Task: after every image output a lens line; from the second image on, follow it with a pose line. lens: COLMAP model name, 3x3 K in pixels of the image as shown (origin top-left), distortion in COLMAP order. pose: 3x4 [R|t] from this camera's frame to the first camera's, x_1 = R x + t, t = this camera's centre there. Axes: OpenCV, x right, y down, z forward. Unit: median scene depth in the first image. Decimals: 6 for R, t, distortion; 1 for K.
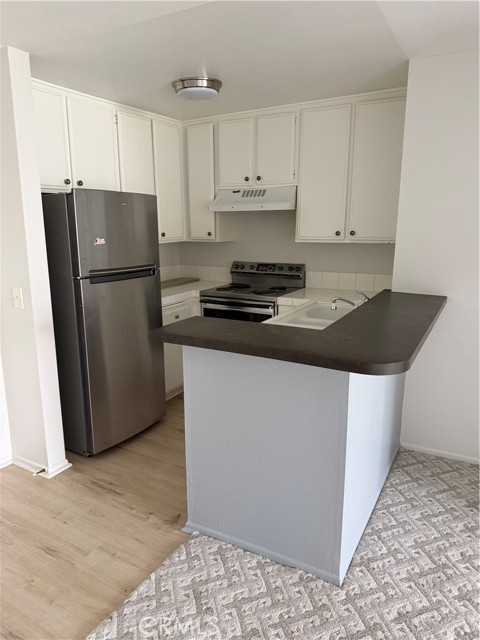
lens RADIAL K [[450.5, 0, 240.1], [0, 450.5, 319.3], [0, 0, 1]] dist [-0.006511, -0.010958]
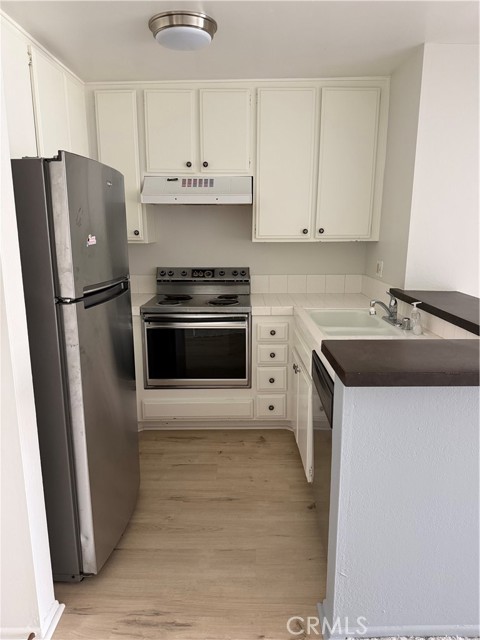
lens RADIAL K [[450.5, 0, 241.9], [0, 450.5, 322.1], [0, 0, 1]] dist [-0.006511, -0.010958]
pose [[0.874315, -0.095664, 0.475838, -0.334328], [0.099284, 0.994904, 0.017592, -0.037714], [-0.475095, 0.031862, 0.879357, 0.270236]]
